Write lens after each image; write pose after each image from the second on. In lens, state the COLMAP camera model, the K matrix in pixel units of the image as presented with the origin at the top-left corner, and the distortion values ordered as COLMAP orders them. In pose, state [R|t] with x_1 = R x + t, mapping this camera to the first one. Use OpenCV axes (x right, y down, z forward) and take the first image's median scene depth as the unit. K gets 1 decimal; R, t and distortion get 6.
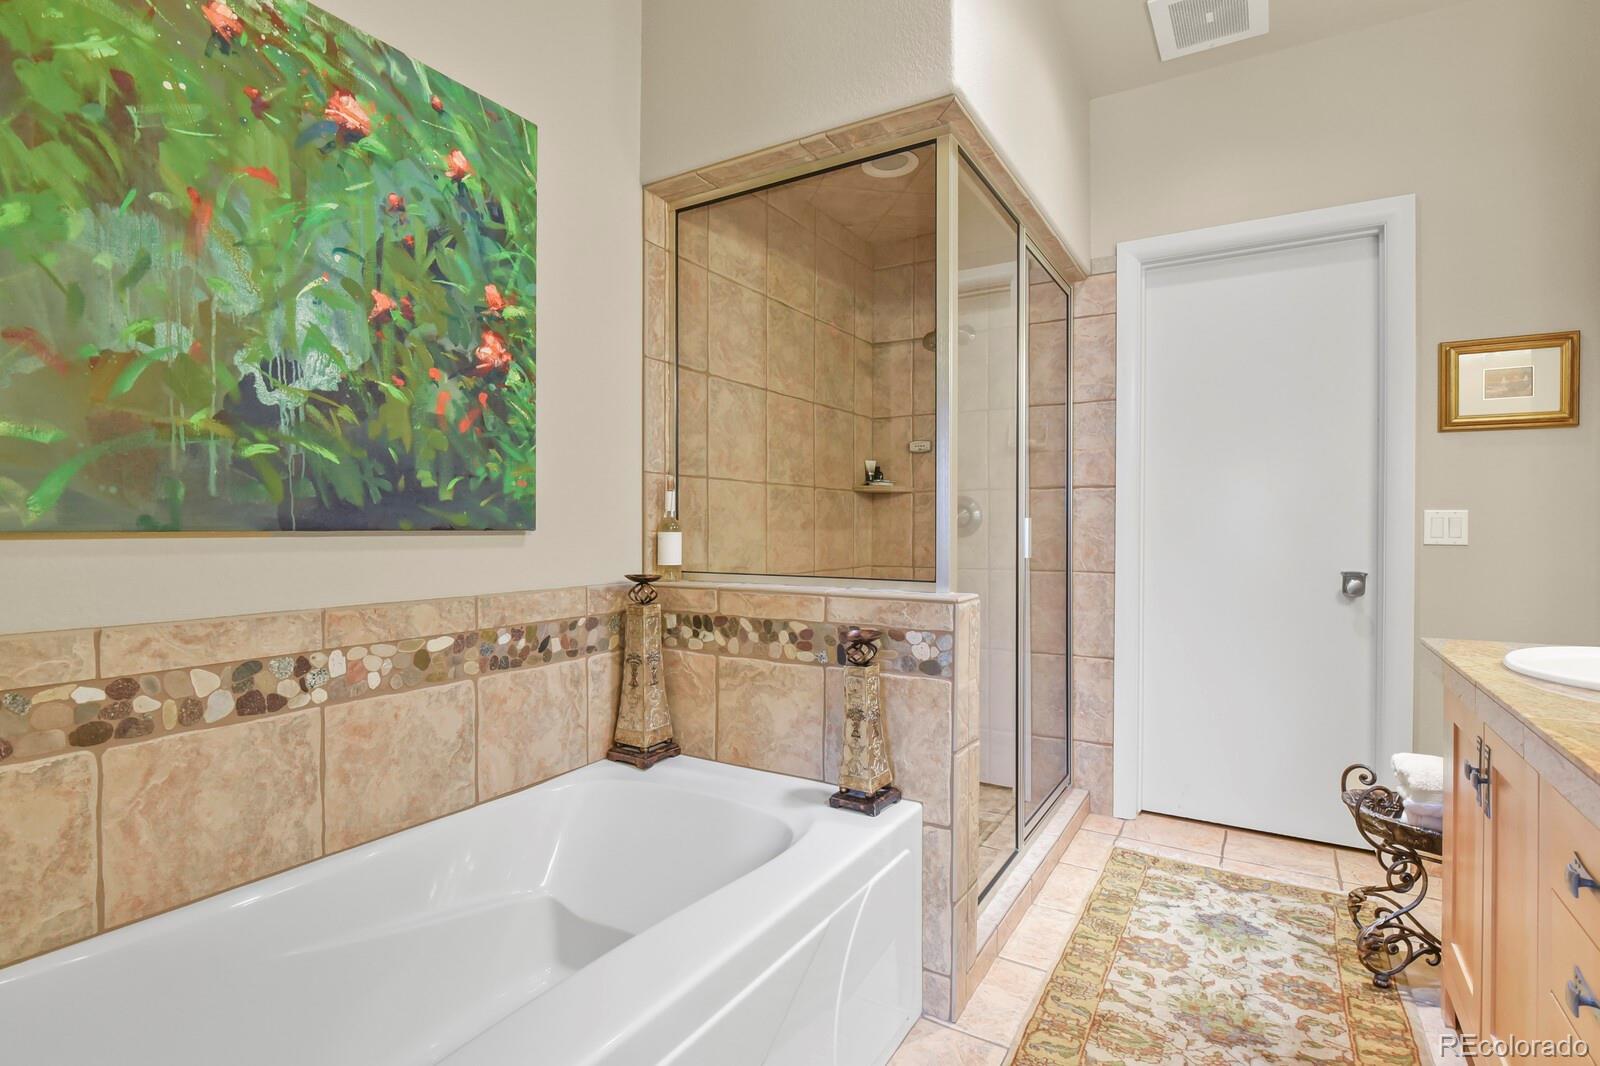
lens RADIAL K [[773.4, 0, 808.7], [0, 773.4, 529.1], [0, 0, 1]] dist [-0.002207, -0.006931]
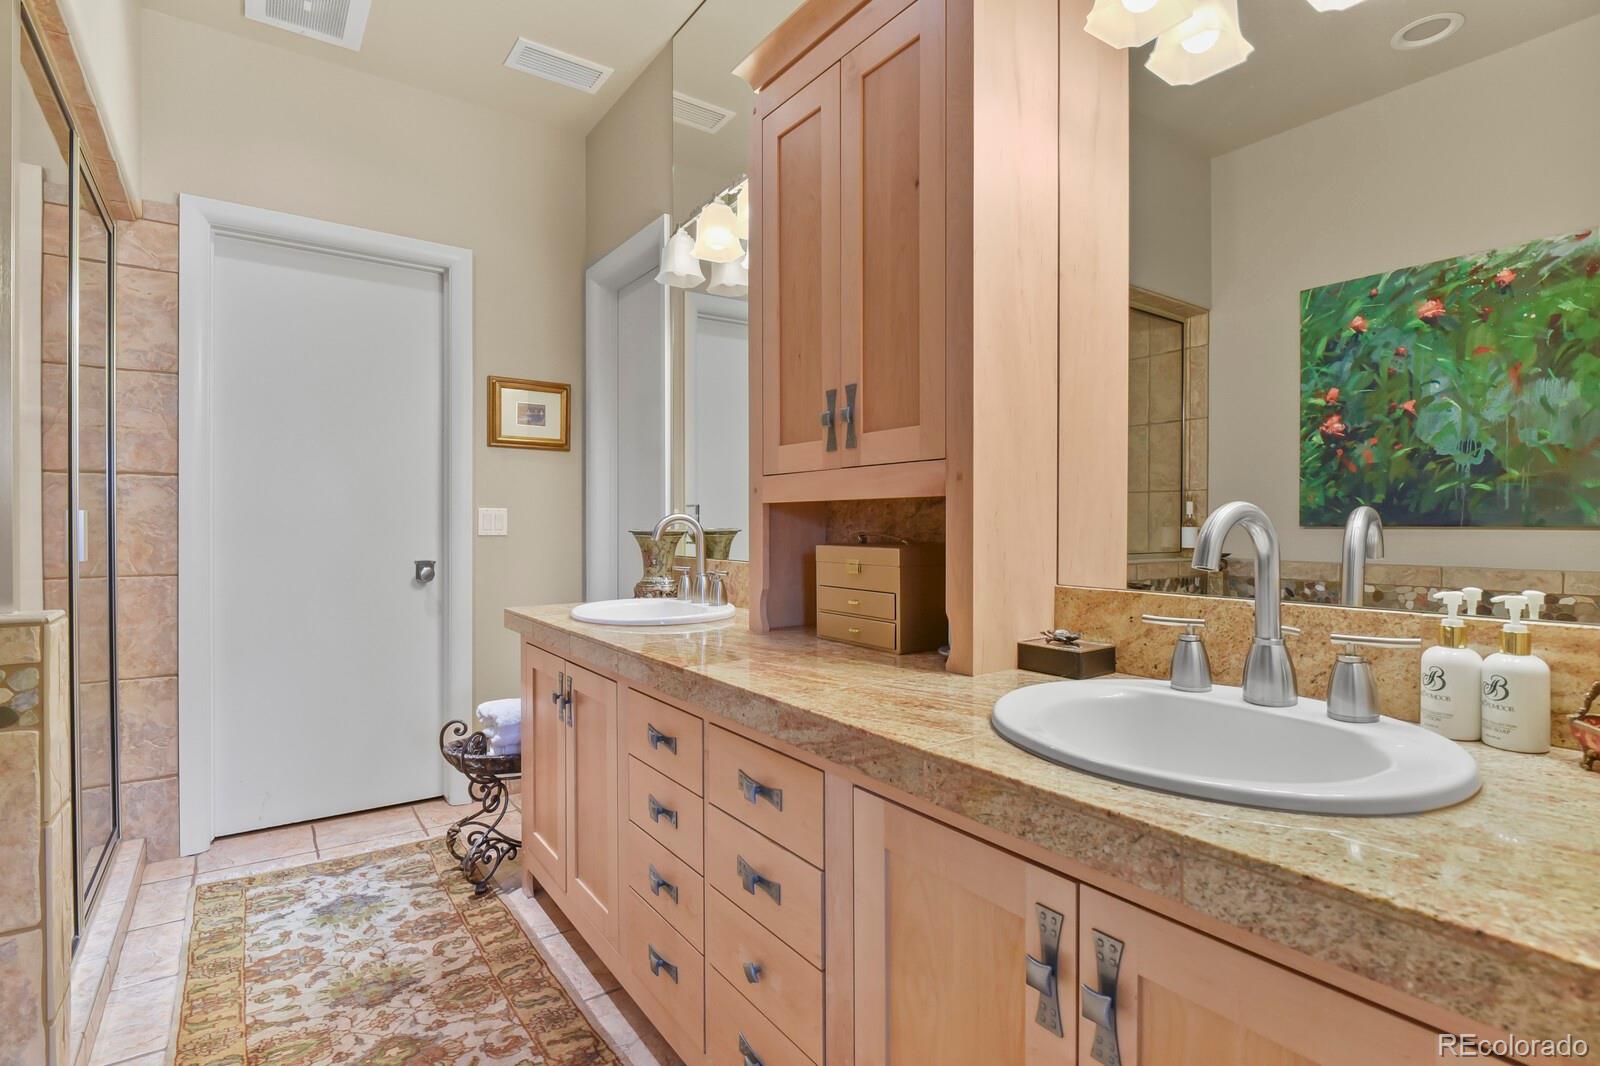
lens RADIAL K [[773.4, 0, 808.7], [0, 773.4, 529.1], [0, 0, 1]] dist [-0.002207, -0.006931]
pose [[0.391205, -0.009066, 0.920259, -0.167679], [0.002006, 0.999958, 0.008998, -0.000870], [-0.920302, -0.001674, 0.391206, 0.024836]]
